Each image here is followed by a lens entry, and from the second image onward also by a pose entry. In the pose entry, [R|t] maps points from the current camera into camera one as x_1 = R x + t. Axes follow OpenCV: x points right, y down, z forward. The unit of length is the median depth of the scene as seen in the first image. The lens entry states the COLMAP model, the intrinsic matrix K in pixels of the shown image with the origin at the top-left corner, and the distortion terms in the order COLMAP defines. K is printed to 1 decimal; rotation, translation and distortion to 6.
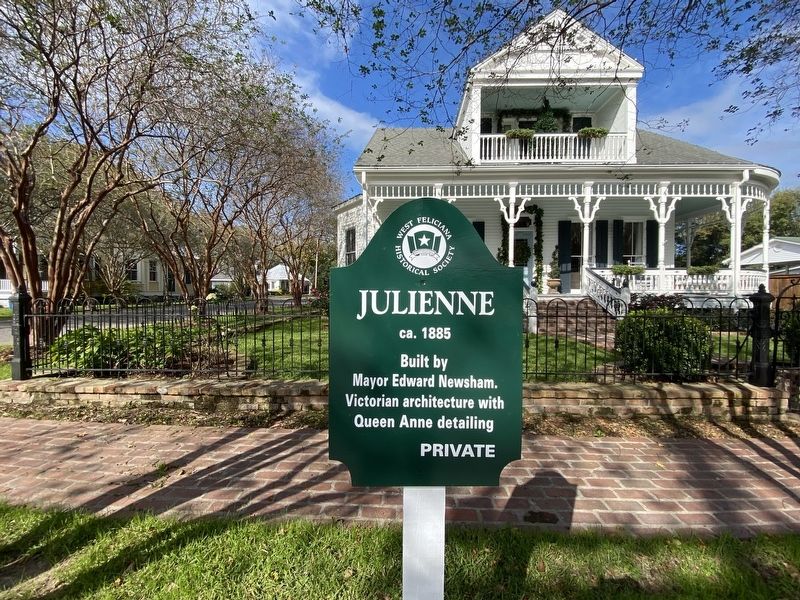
lens RADIAL K [[324.6, 0, 401.8], [0, 324.6, 298.9], [0, 0, 1]] dist [0.022319, -0.020924]
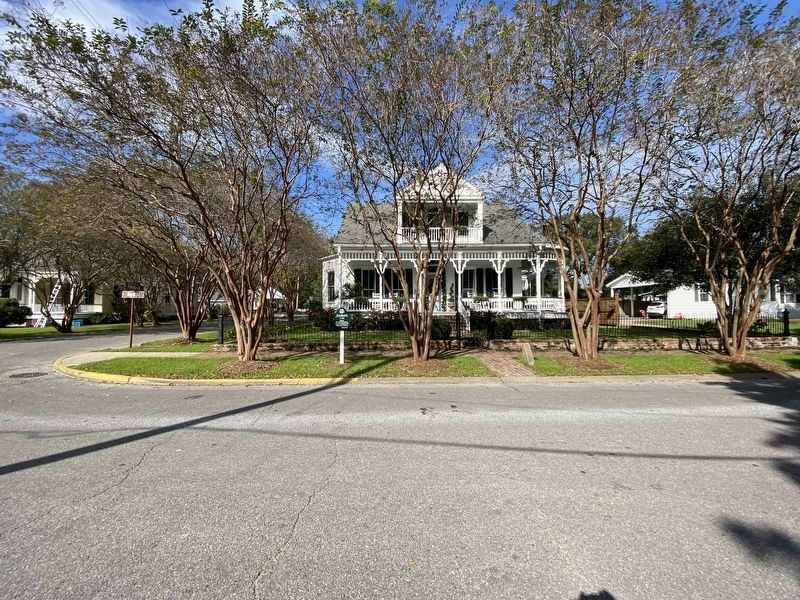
lens RADIAL K [[324.6, 0, 401.8], [0, 324.6, 298.9], [0, 0, 1]] dist [0.022319, -0.020924]
pose [[0.997761, -0.007025, 0.066506, 0.109854], [0.010293, 0.998750, -0.048919, -0.000525], [-0.066079, 0.049494, 0.996586, -0.823842]]
